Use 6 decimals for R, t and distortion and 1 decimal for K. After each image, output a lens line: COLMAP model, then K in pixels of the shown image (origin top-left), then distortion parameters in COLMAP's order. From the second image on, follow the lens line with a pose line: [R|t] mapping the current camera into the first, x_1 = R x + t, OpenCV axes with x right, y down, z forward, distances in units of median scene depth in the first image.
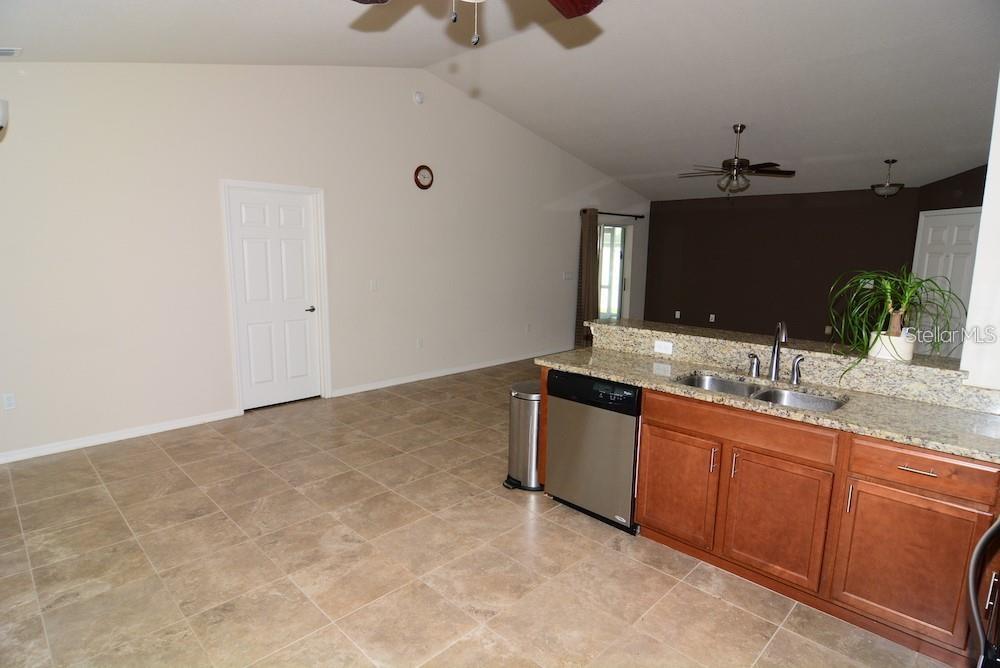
lens RADIAL K [[535.0, 0, 494.9], [0, 535.0, 336.7], [0, 0, 1]] dist [-0.007332, -0.011725]
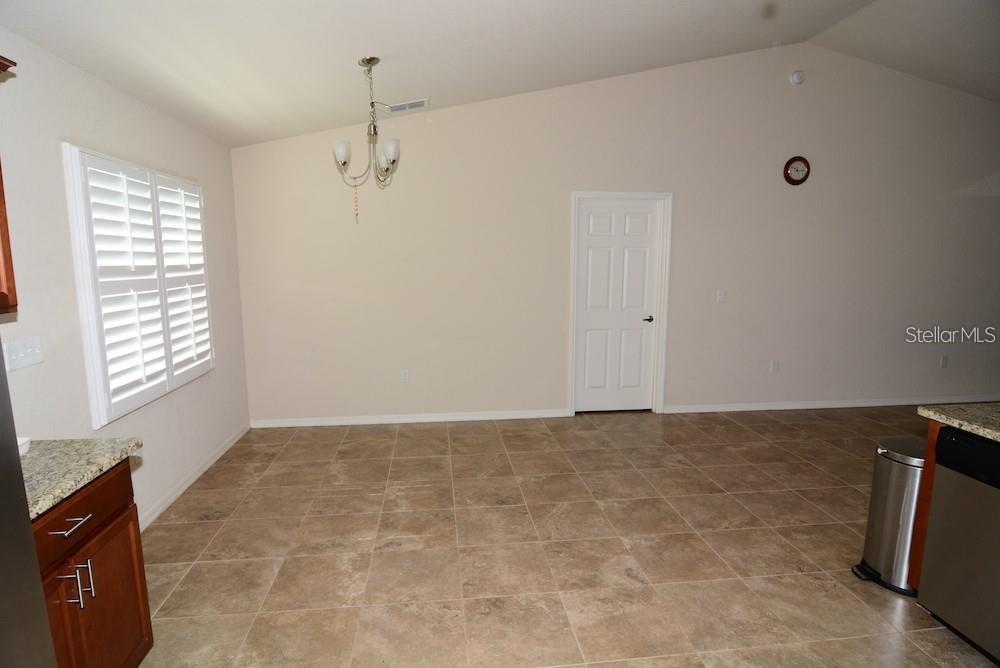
lens RADIAL K [[535.0, 0, 494.9], [0, 535.0, 336.7], [0, 0, 1]] dist [-0.007332, -0.011725]
pose [[0.782604, 0.076699, -0.617777, 0.059585], [-0.089554, 0.995930, 0.010200, -0.007243], [0.616045, 0.047342, 0.786287, 0.111896]]
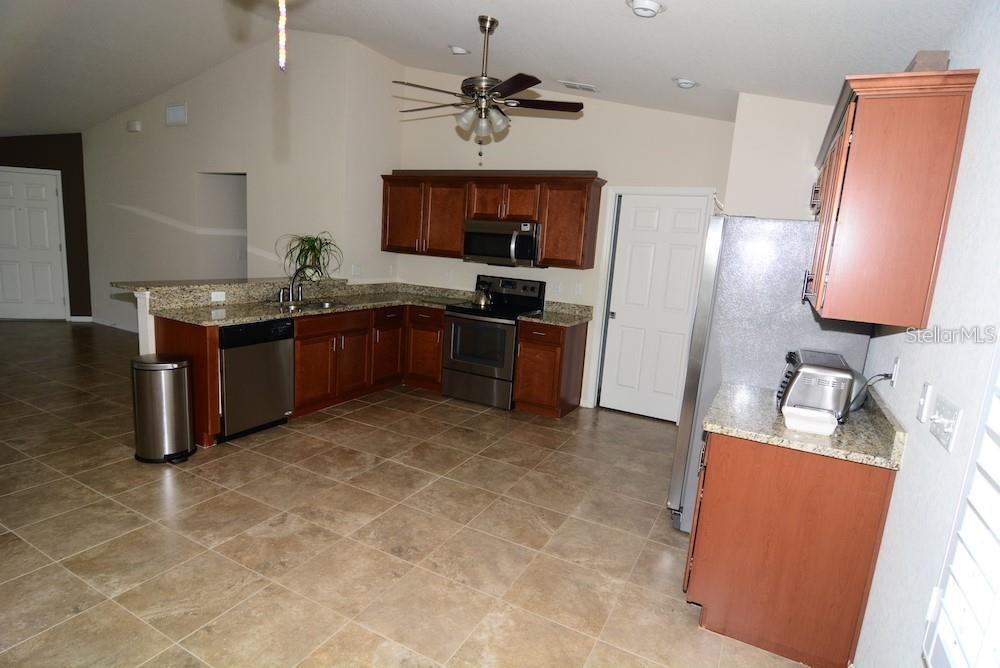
lens RADIAL K [[535.0, 0, 494.9], [0, 535.0, 336.7], [0, 0, 1]] dist [-0.007332, -0.011725]
pose [[-0.293563, -0.199290, 0.934935, -1.050617], [0.084526, 0.968785, 0.233046, -0.123788], [-0.952196, 0.147440, -0.267554, 0.706969]]
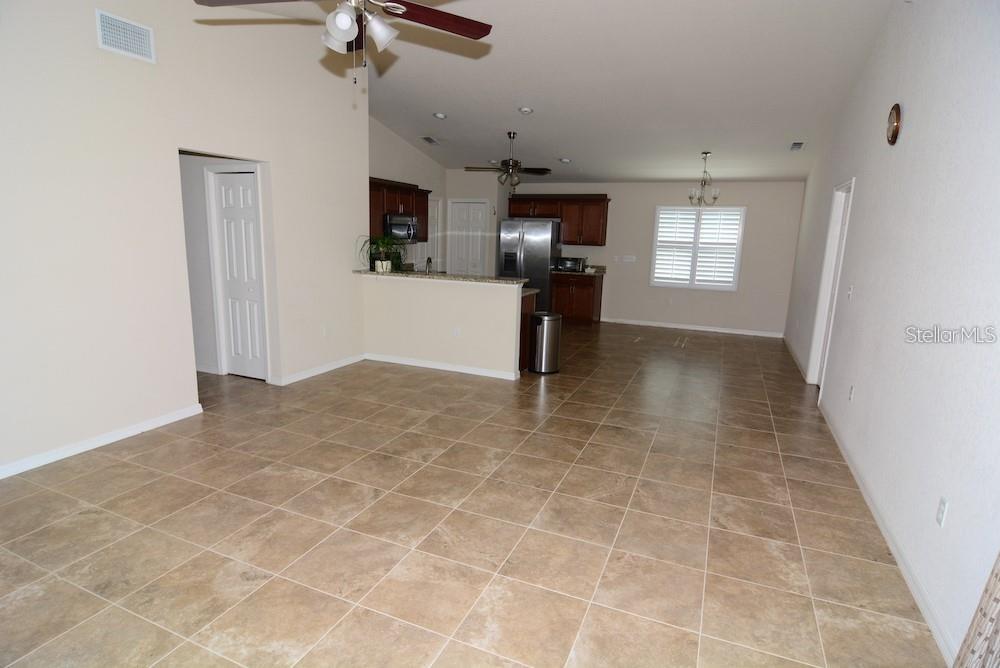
lens RADIAL K [[535.0, 0, 494.9], [0, 535.0, 336.7], [0, 0, 1]] dist [-0.007332, -0.011725]
pose [[-0.933279, 0.029856, -0.357909, 0.857571], [-0.101291, 0.934205, 0.342054, -0.426907], [0.344573, 0.355485, -0.868850, 2.552510]]
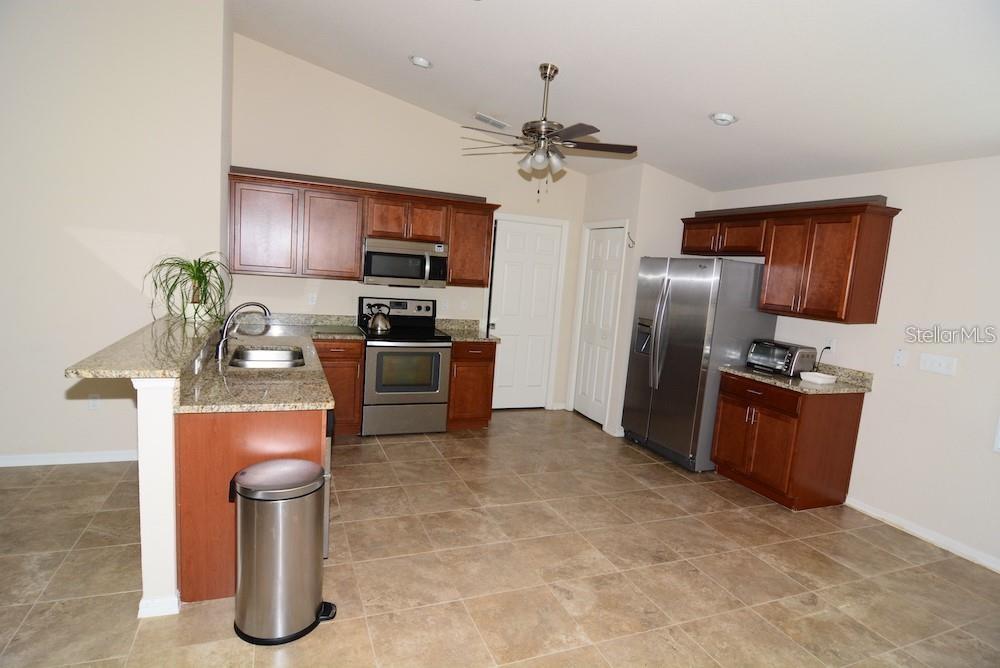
lens RADIAL K [[535.0, 0, 494.9], [0, 535.0, 336.7], [0, 0, 1]] dist [-0.007332, -0.011725]
pose [[-0.915710, -0.129054, 0.380552, -0.383926], [-0.018249, 0.959403, 0.281446, -0.247931], [-0.401425, 0.250779, -0.880891, 1.473419]]
